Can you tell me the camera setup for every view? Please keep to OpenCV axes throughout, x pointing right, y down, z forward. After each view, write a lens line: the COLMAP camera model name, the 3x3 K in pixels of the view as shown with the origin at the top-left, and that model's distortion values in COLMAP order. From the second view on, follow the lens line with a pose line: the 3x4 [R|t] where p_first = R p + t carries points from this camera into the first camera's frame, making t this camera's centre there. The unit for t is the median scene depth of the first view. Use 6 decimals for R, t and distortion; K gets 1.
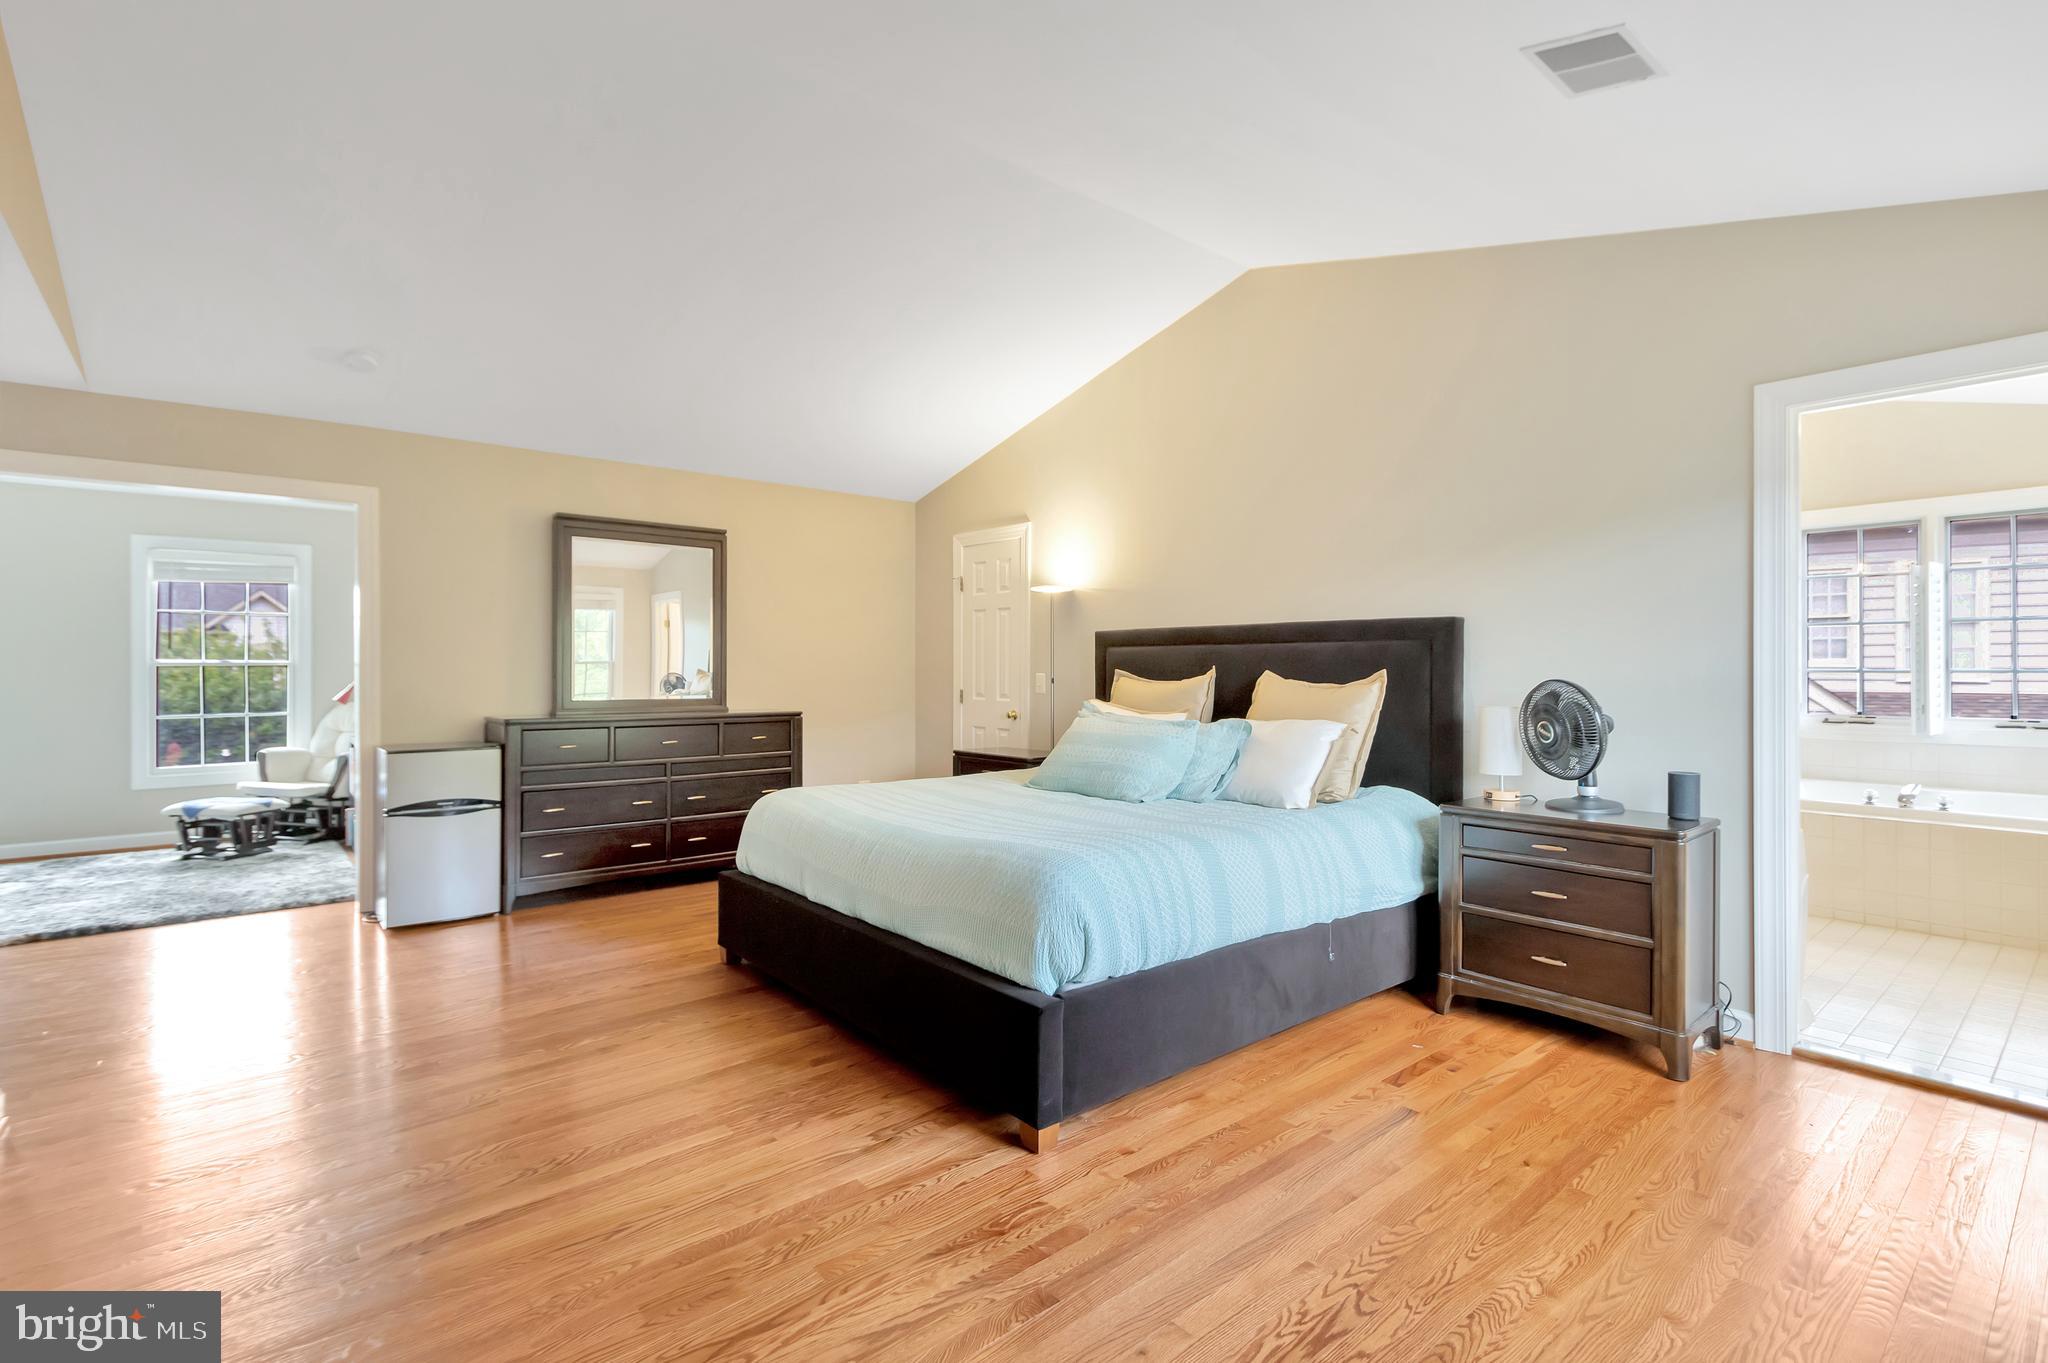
lens RADIAL K [[943.5, 0, 1022.6], [0, 943.5, 667.3], [0, 0, 1]] dist [0.000056, -0.000503]
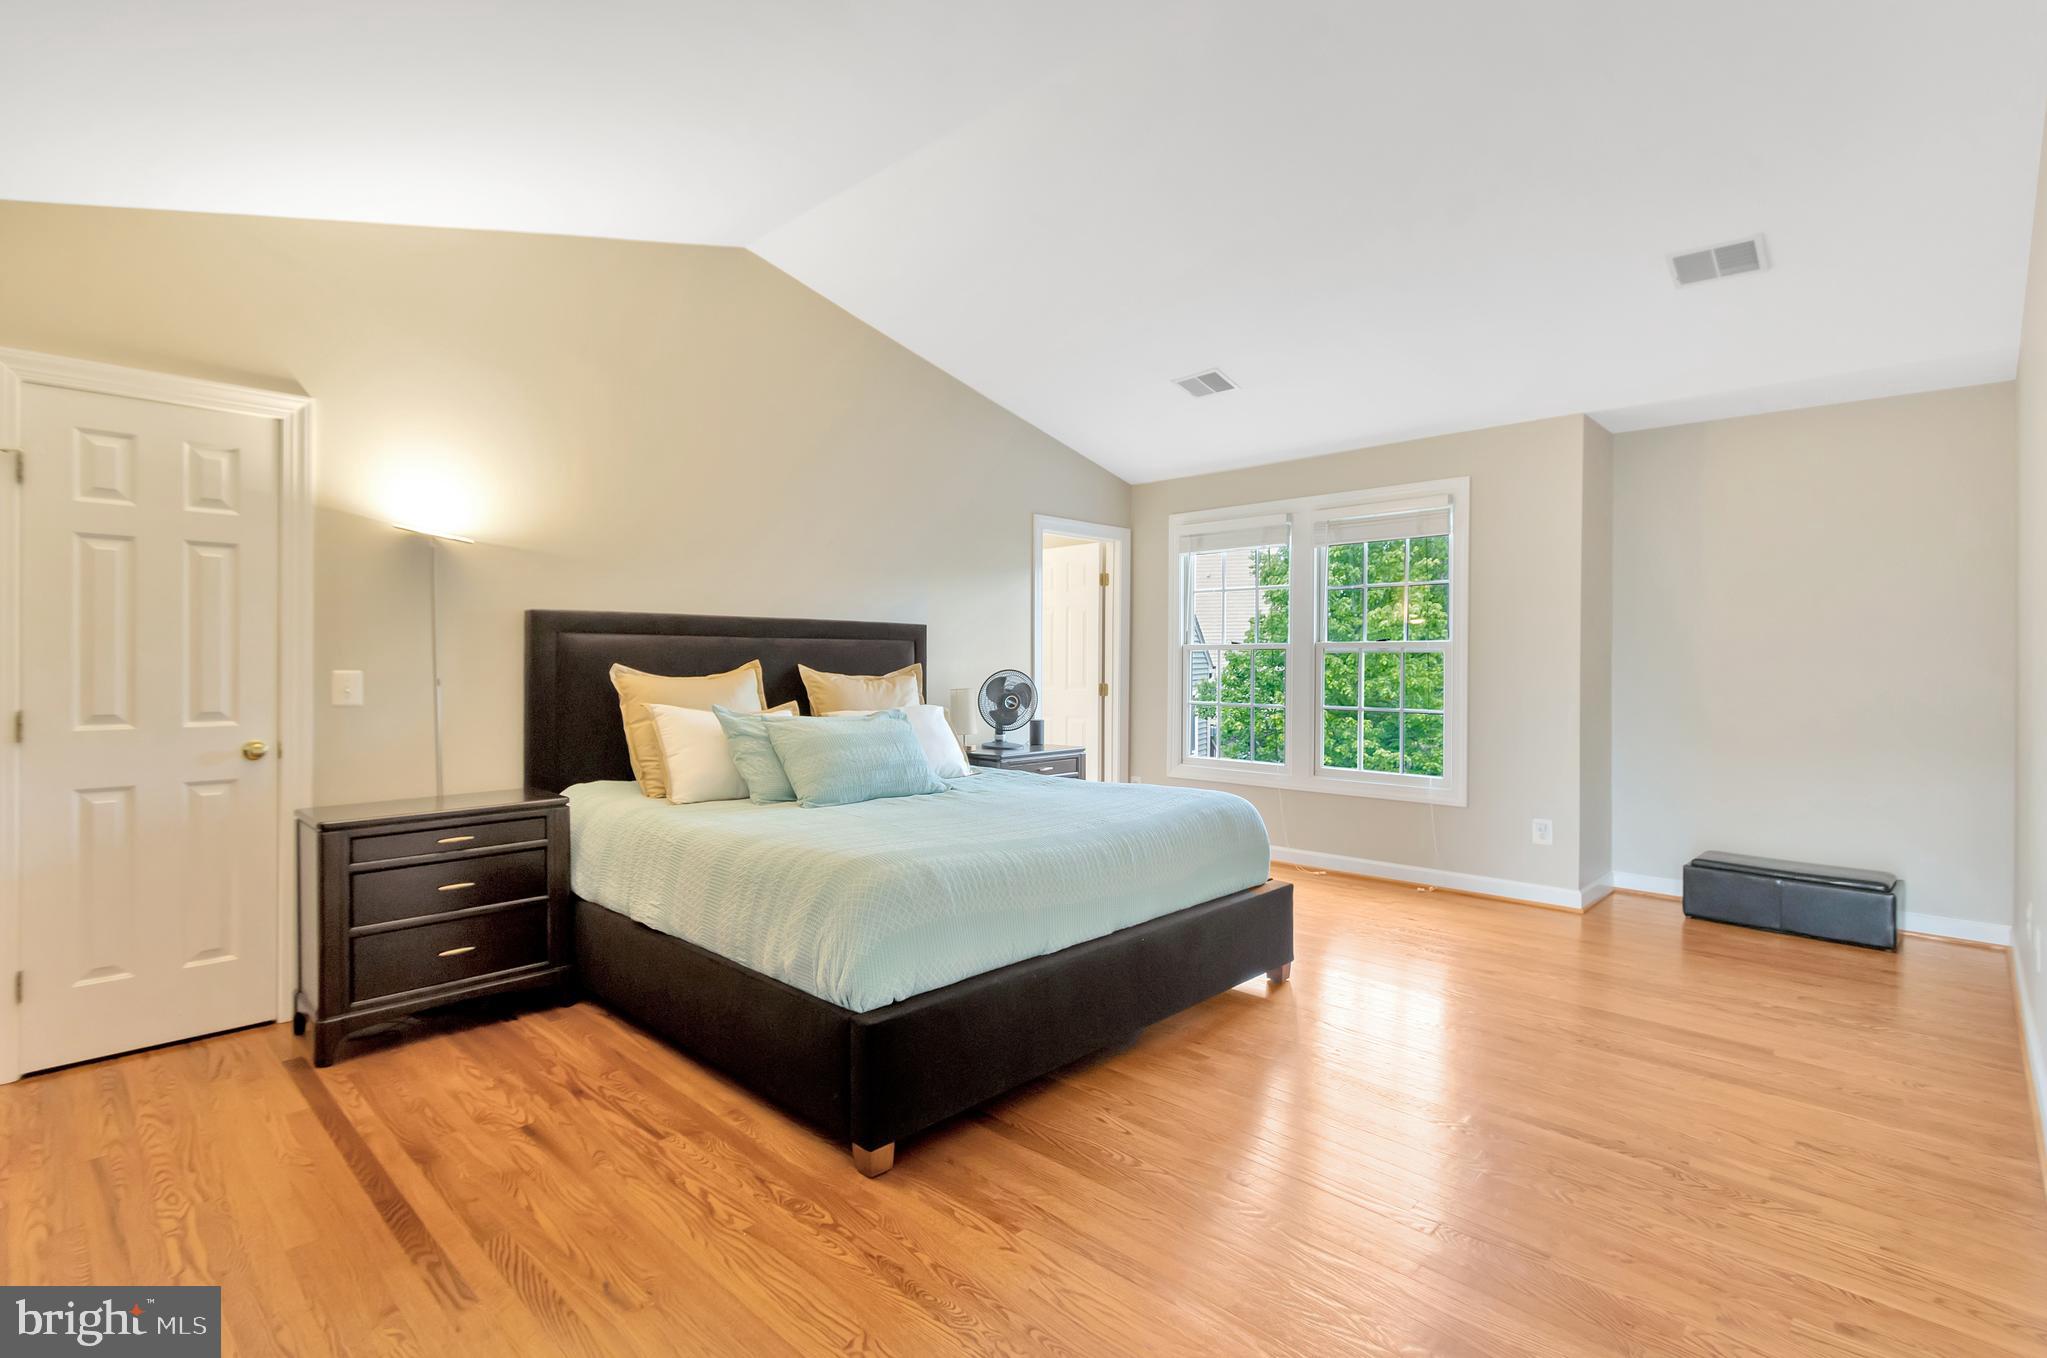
lens RADIAL K [[943.0, 0, 1008.5], [0, 943.0, 683.1], [0, 0, 1]] dist [0.000056, -0.000503]
pose [[-0.095898, -0.016924, 0.995247, -0.747532], [0.000018, 0.999855, 0.017004, 0.005969], [-0.995391, 0.001648, -0.095883, 0.820523]]
